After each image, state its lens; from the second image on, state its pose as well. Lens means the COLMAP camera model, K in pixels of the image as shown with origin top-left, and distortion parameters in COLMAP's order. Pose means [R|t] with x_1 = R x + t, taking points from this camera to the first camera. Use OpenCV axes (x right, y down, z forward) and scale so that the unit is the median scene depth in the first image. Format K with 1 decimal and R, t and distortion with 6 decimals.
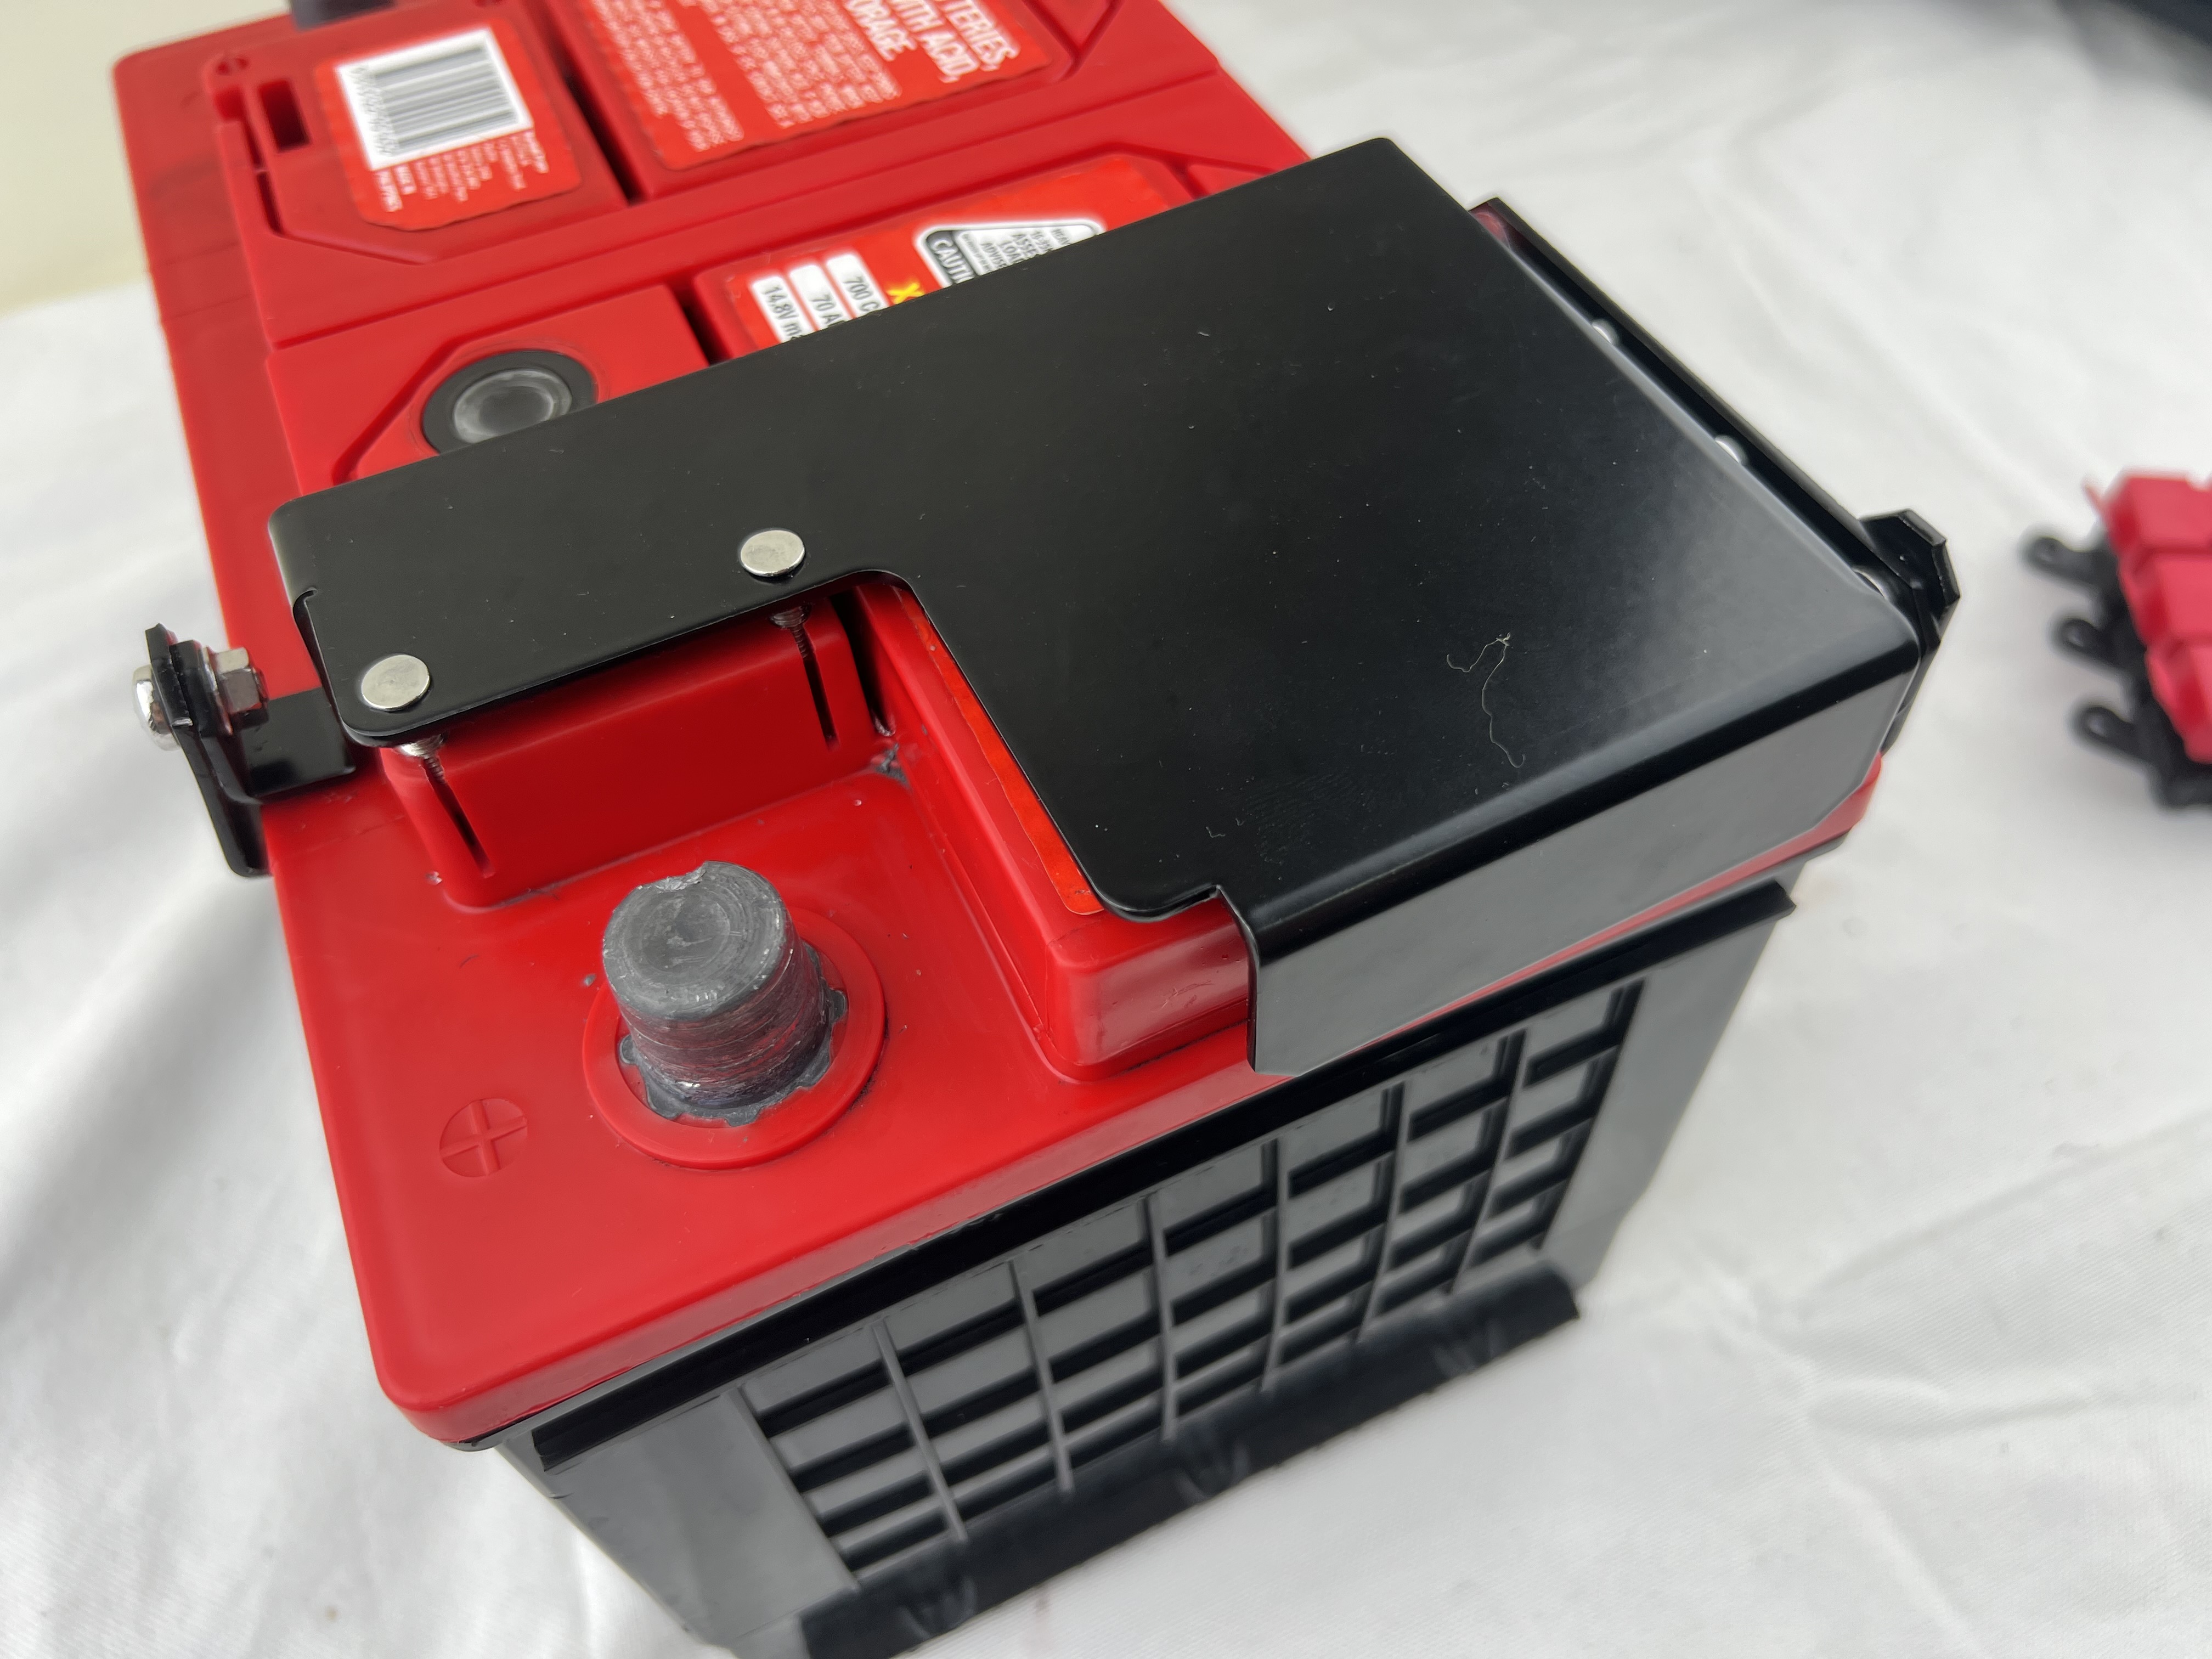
lens RADIAL K [[1767.7, 0, 1098.1], [0, 1767.7, 871.0], [0, 0, 1]] dist [0.038117, -0.078966]
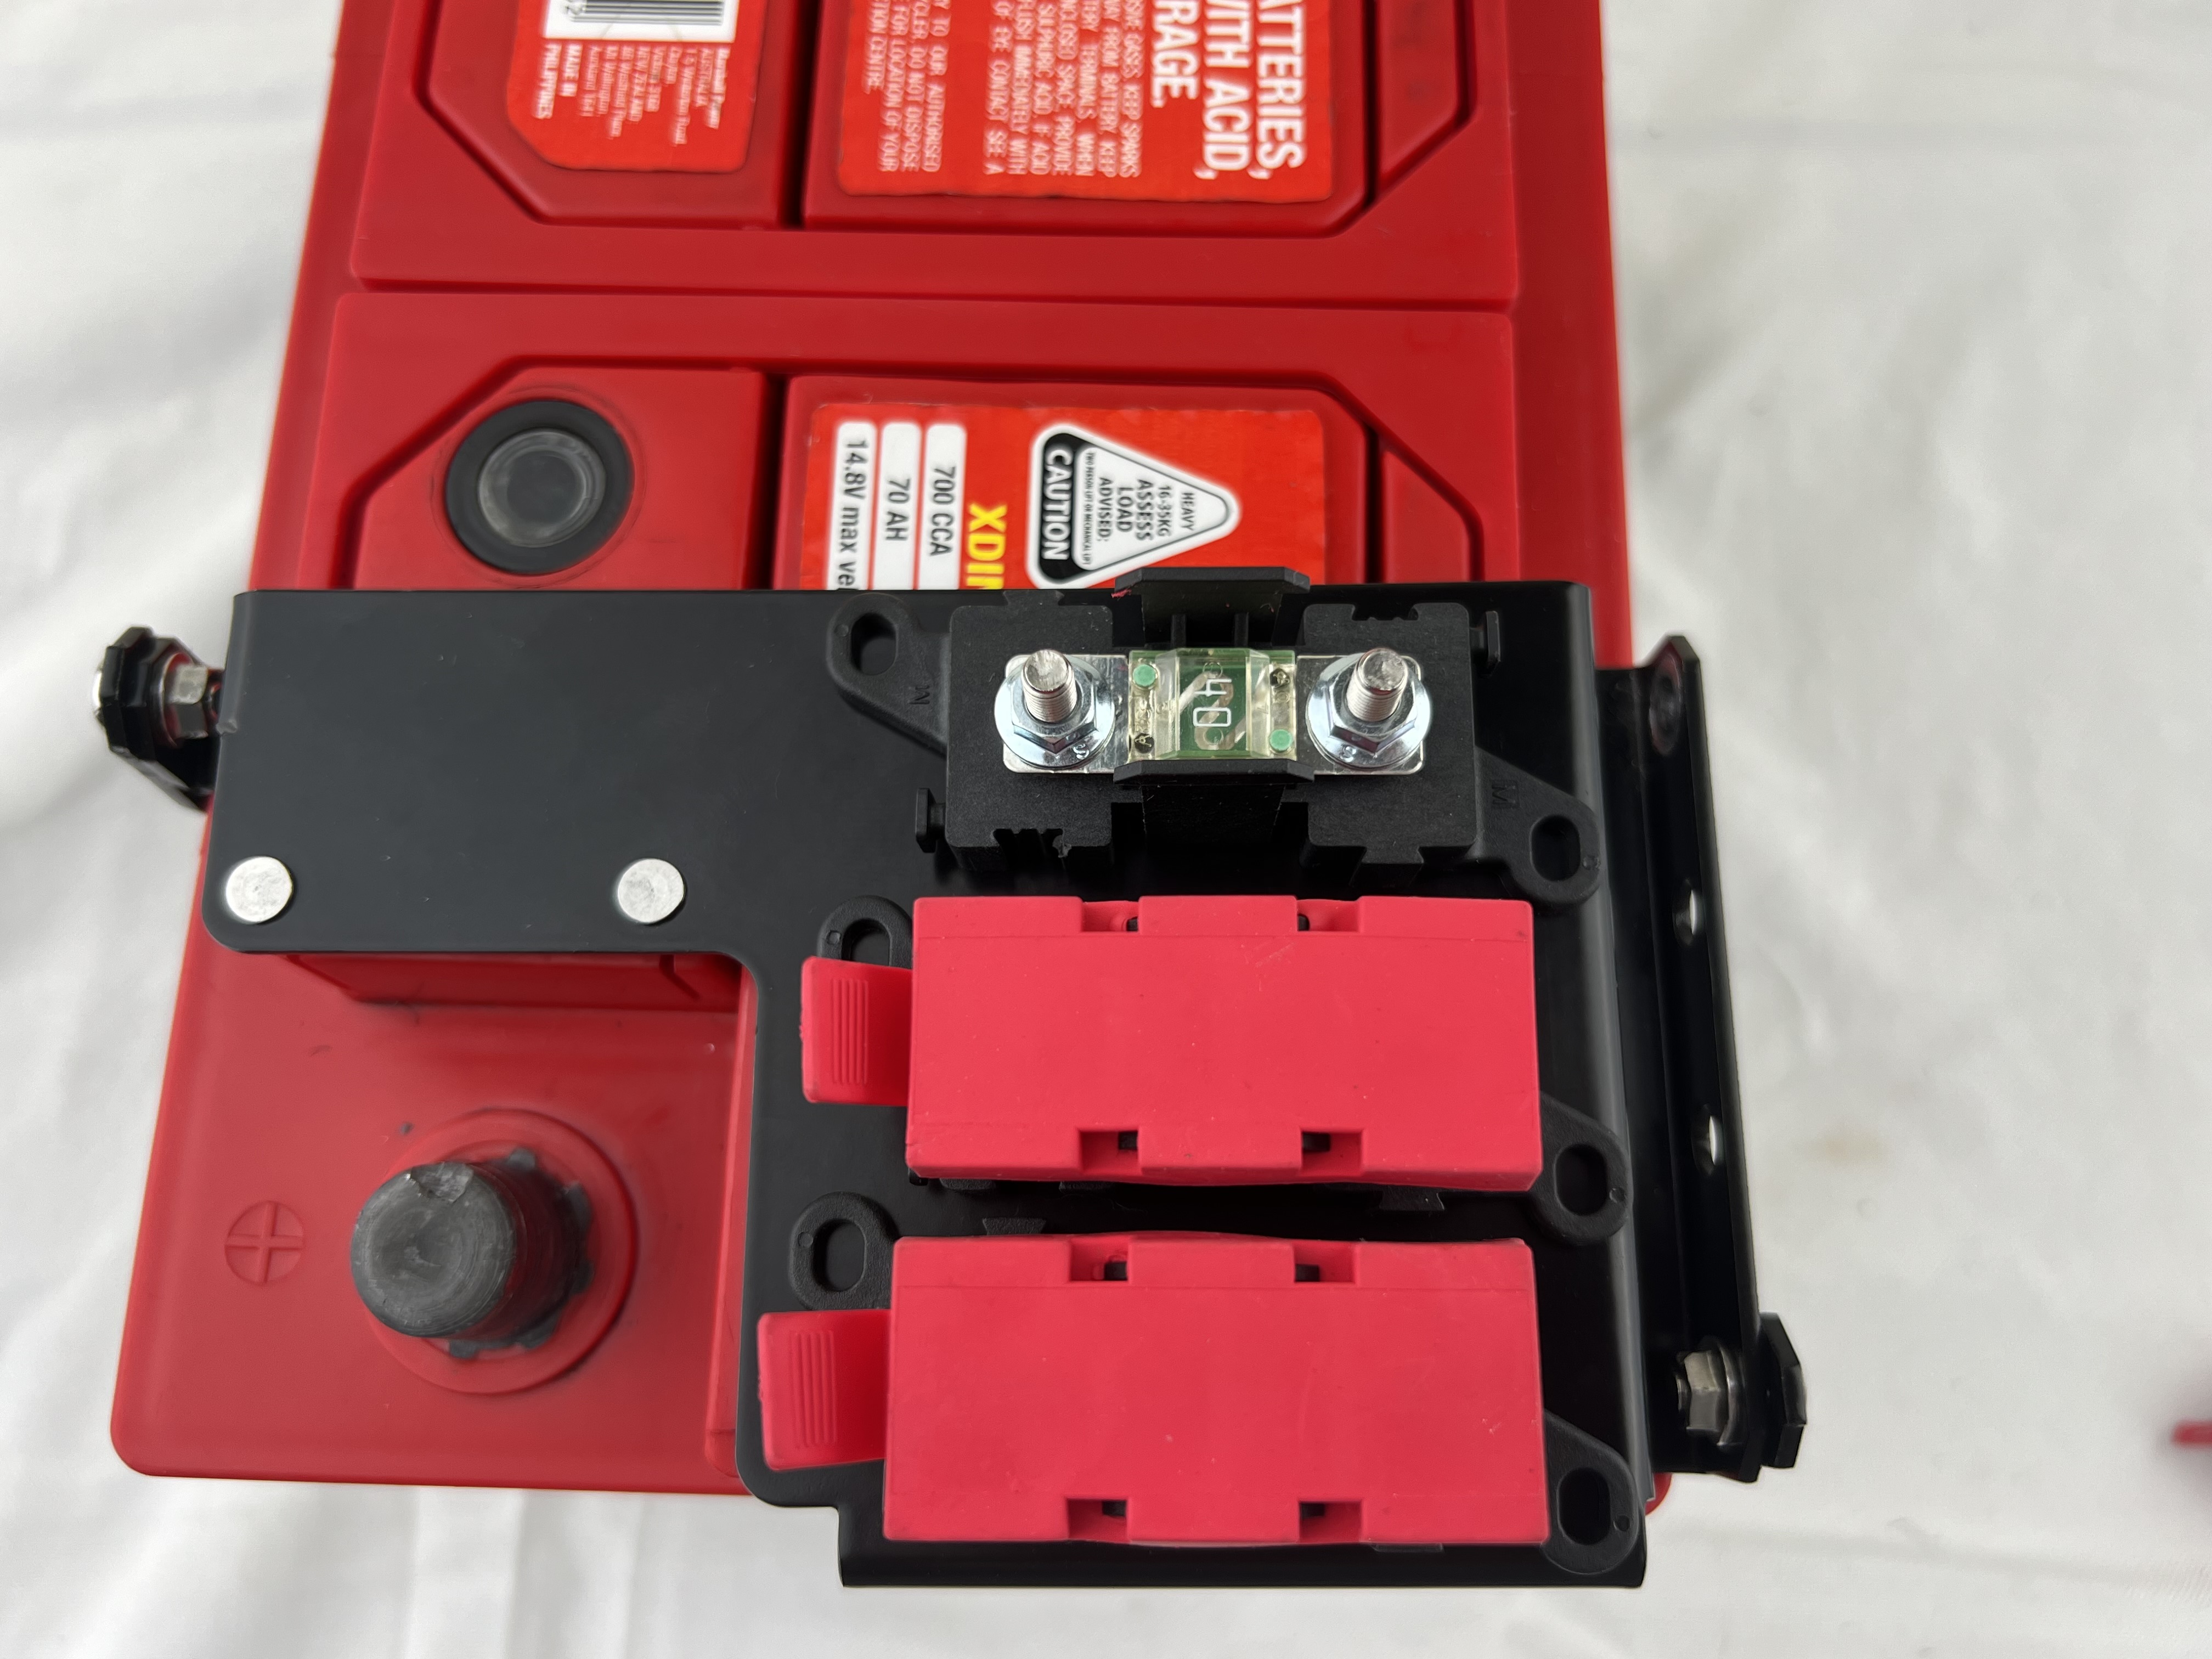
lens RADIAL K [[1767.7, 0, 1098.1], [0, 1767.7, 871.0], [0, 0, 1]] dist [0.038117, -0.078966]
pose [[0.896496, 0.435425, -0.081857, 0.080458], [-0.368796, 0.835782, 0.406765, -0.502318], [0.245530, -0.334474, 0.909858, 0.141856]]
